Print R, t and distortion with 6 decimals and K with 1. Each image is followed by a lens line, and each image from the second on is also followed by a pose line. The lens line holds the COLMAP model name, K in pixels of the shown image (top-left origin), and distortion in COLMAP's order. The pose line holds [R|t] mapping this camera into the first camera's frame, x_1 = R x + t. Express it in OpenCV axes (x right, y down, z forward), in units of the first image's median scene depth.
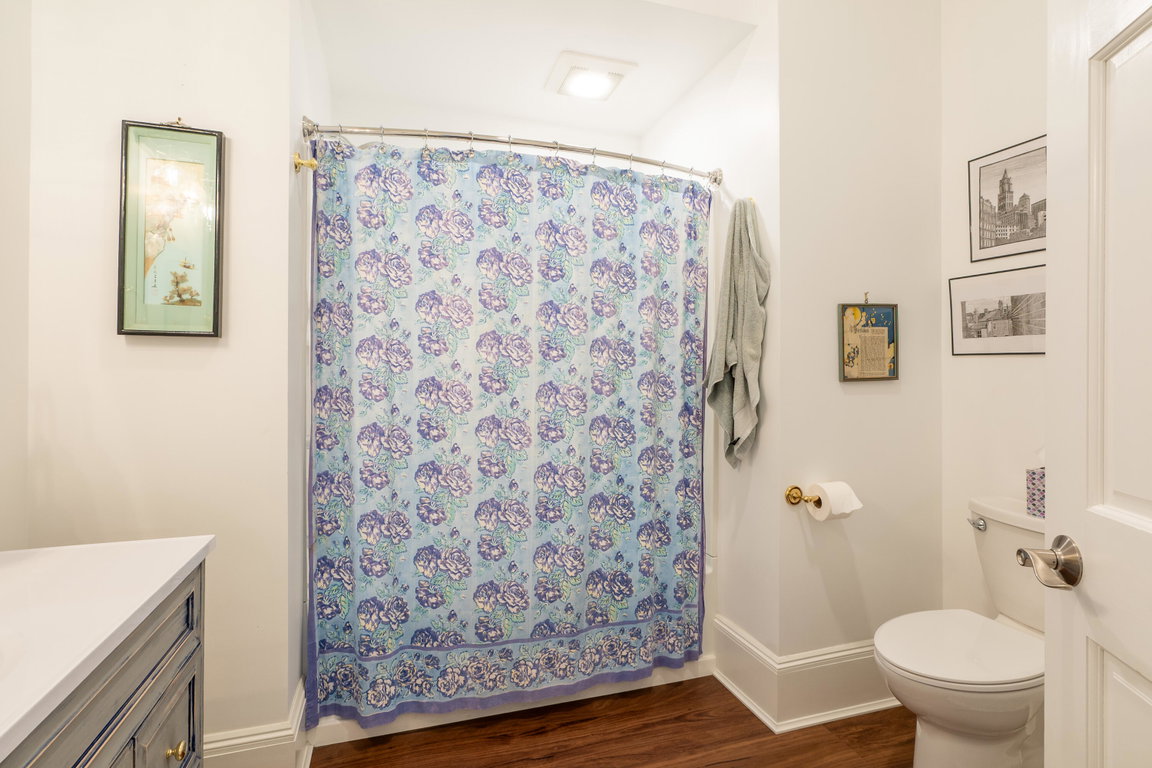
lens RADIAL K [[564.8, 0, 579.1], [0, 564.8, 370.0], [0, 0, 1]] dist [-0.004276, 0.004291]
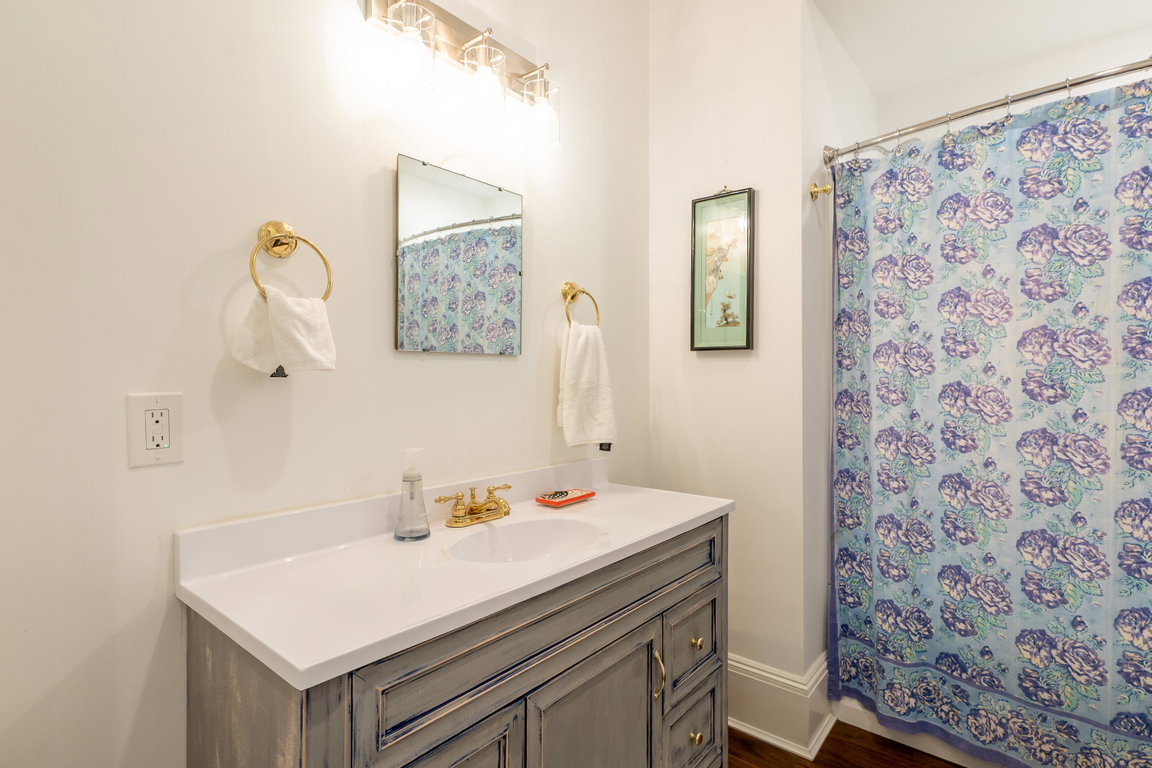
lens RADIAL K [[564.8, 0, 577.7], [0, 564.8, 375.7], [0, 0, 1]] dist [-0.004276, 0.004291]
pose [[0.540850, -0.004583, -0.841107, 0.172798], [0.005708, 0.999982, -0.001779, 0.000942], [0.841100, -0.003839, 0.540866, -0.011989]]
